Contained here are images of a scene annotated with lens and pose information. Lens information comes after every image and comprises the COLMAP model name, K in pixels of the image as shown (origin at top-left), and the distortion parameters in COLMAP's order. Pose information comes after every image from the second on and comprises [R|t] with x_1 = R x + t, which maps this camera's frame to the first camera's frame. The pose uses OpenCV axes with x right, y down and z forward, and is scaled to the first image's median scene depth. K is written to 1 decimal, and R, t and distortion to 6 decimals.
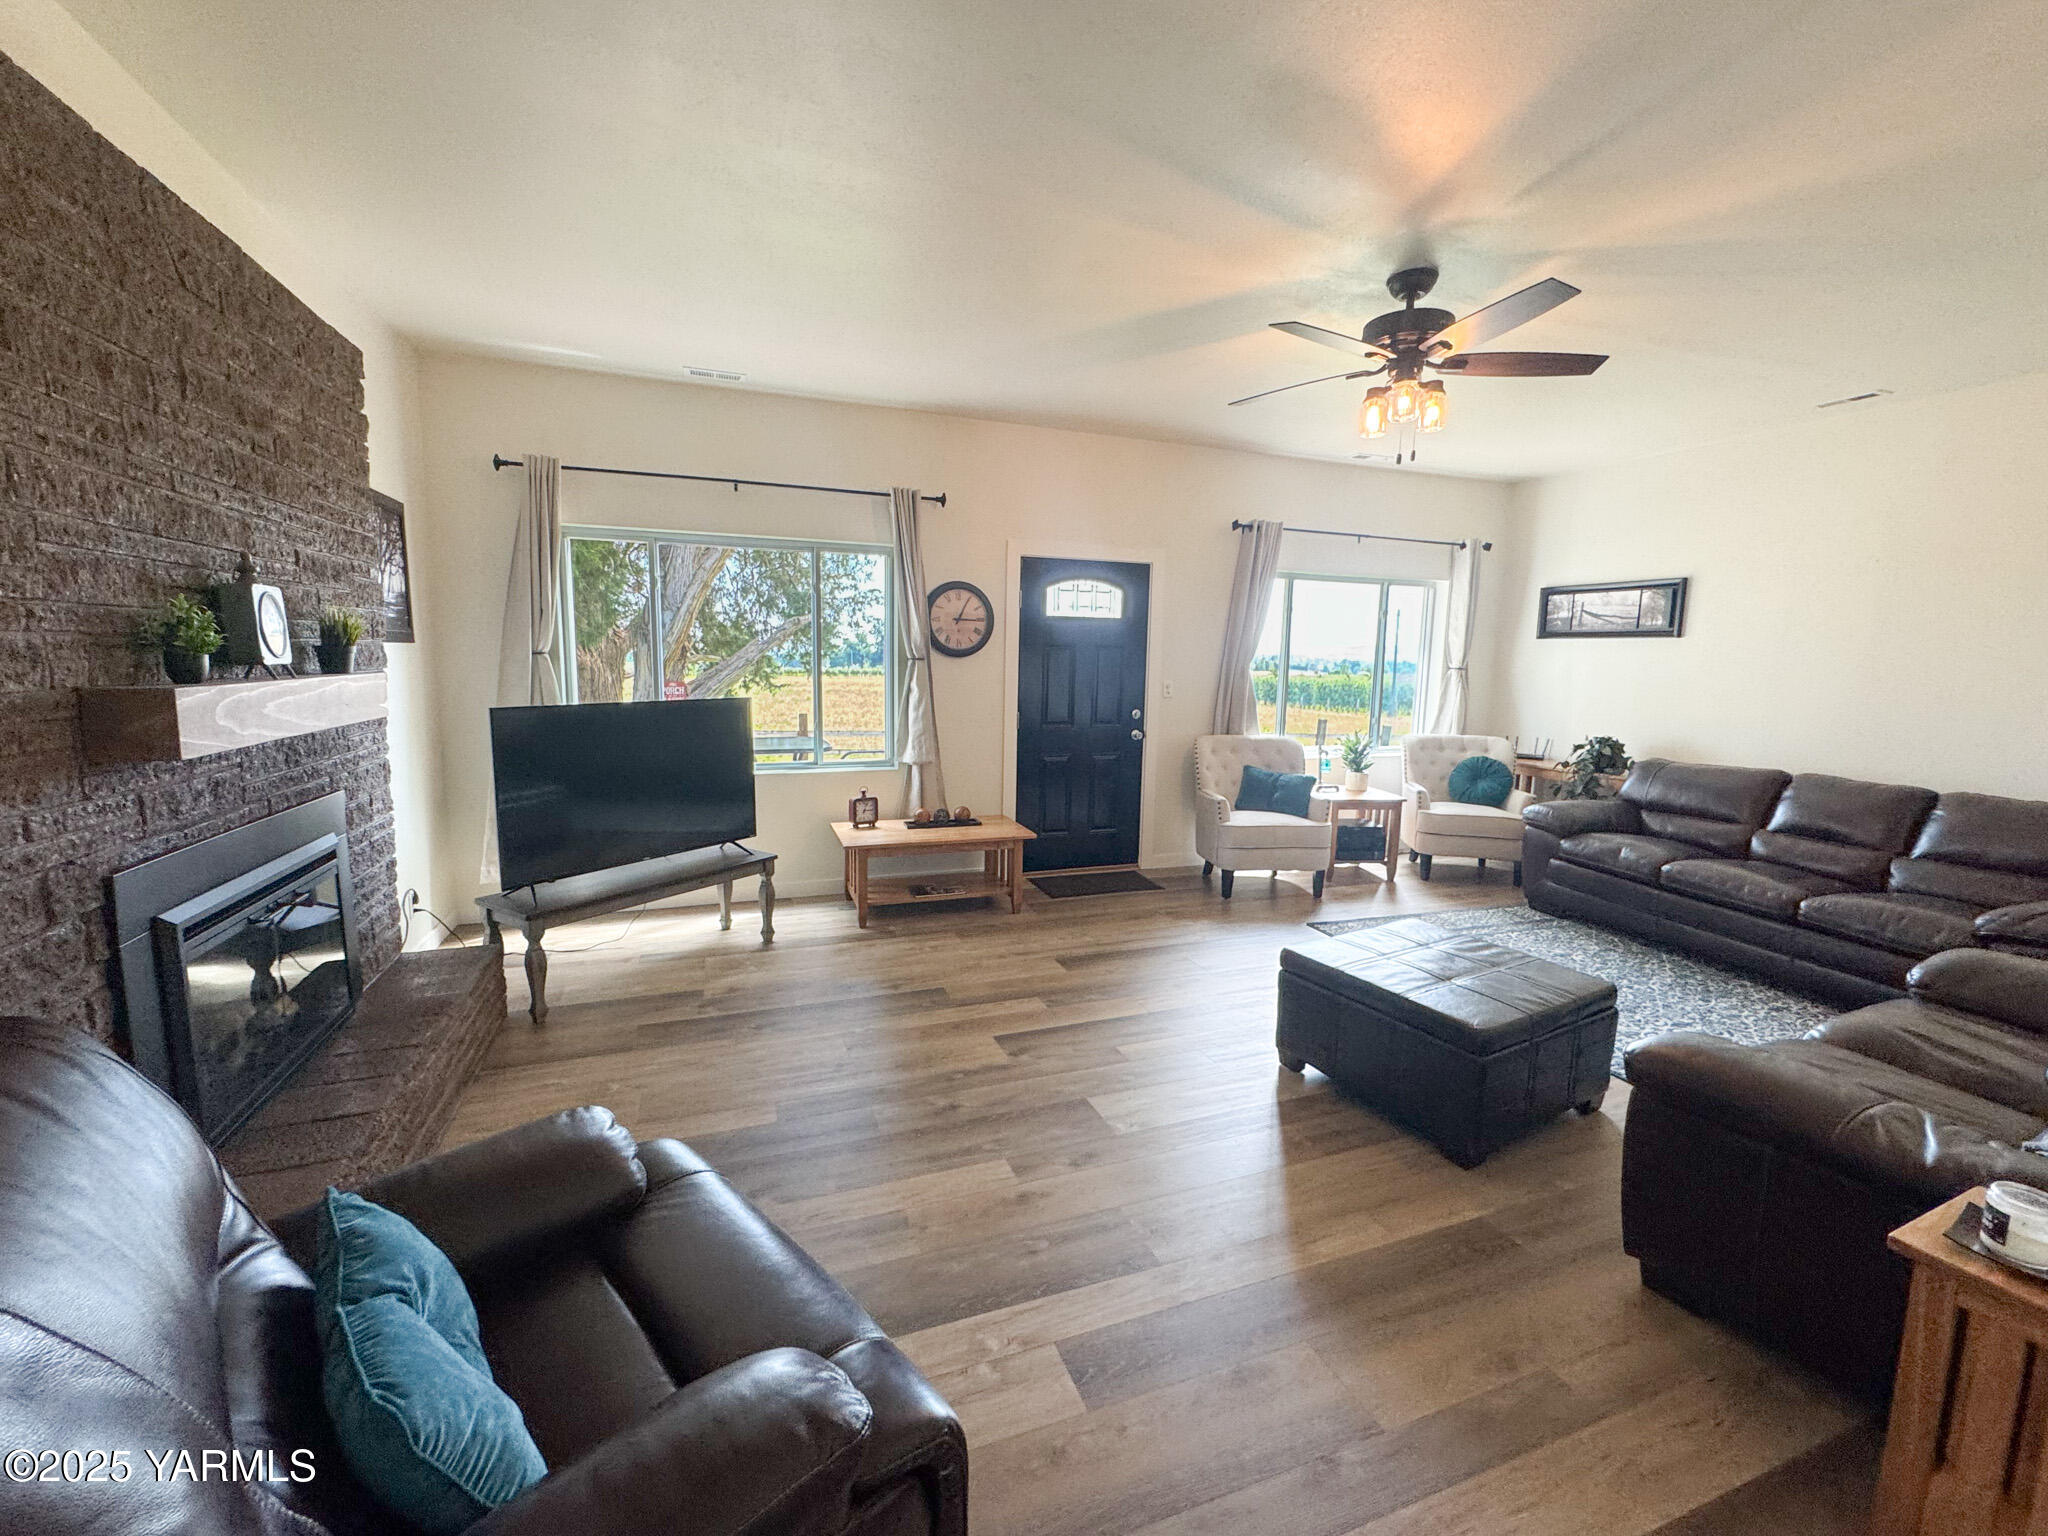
lens RADIAL K [[840.4, 0, 1032.6], [0, 840.4, 762.2], [0, 0, 1]] dist [-0.005298, 0.000982]
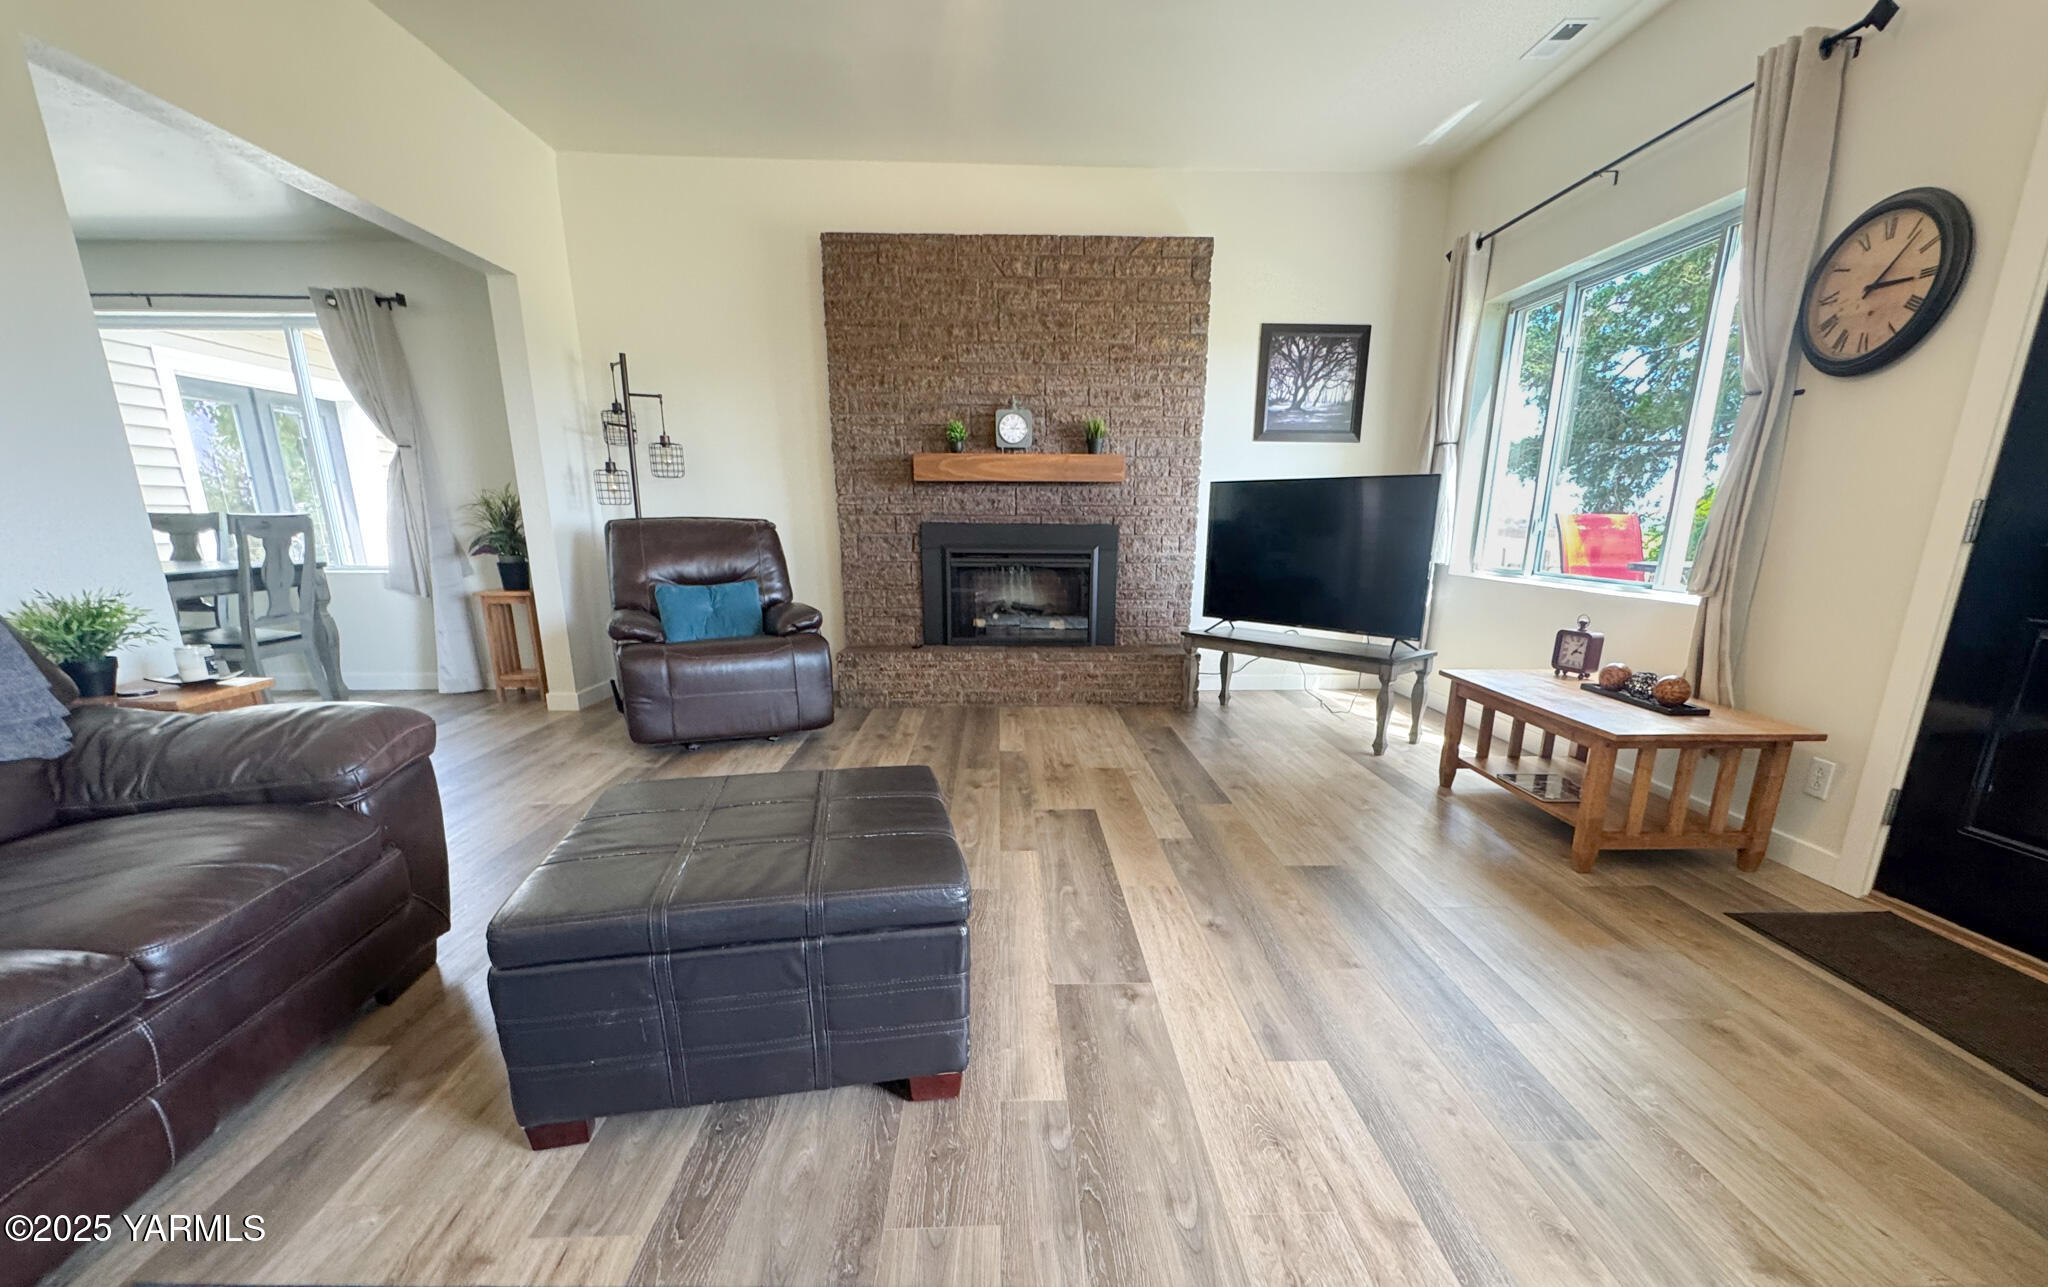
lens RADIAL K [[829.7, 0, 1032.4], [0, 829.7, 744.5], [0, 0, 1]] dist [0.000945, 0.000198]
pose [[-0.320360, 0.231588, -0.918551, 0.528204], [-0.126081, 0.950605, 0.283642, -0.004078], [0.938868, 0.206679, -0.275337, 0.744354]]
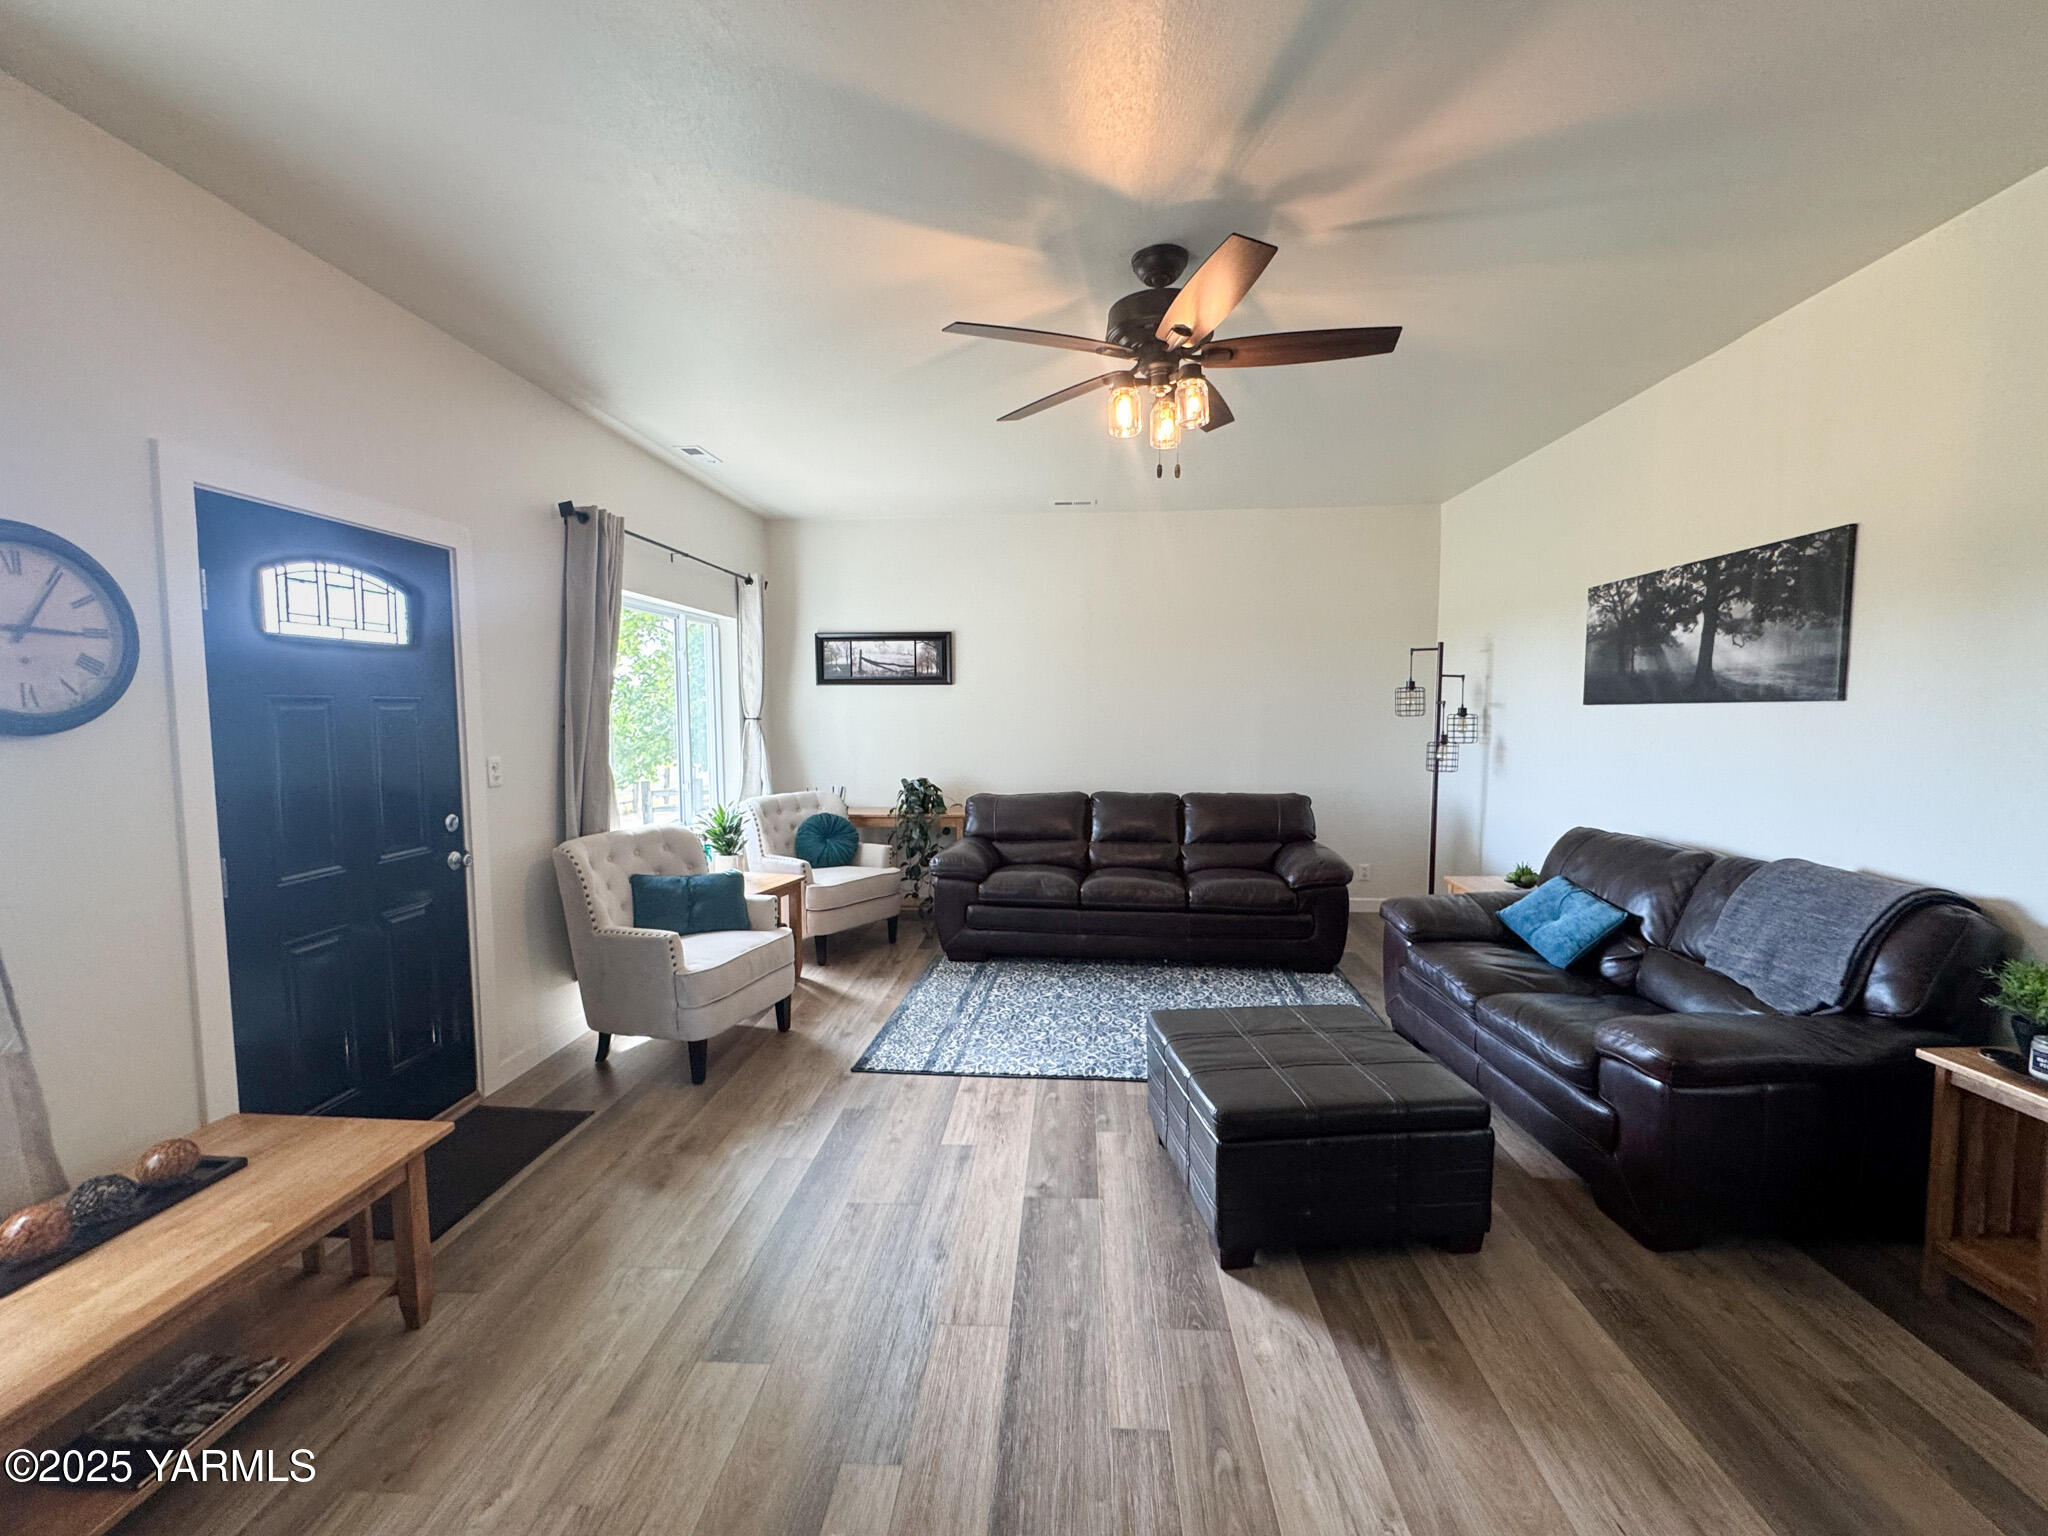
lens RADIAL K [[840.4, 0, 1019.0], [0, 840.4, 761.4], [0, 0, 1]] dist [-0.005298, 0.000982]
pose [[0.417779, -0.079894, 0.905029, -0.234014], [0.128112, 0.991354, 0.028375, -0.071444], [-0.899471, 0.104090, 0.424402, 0.480839]]
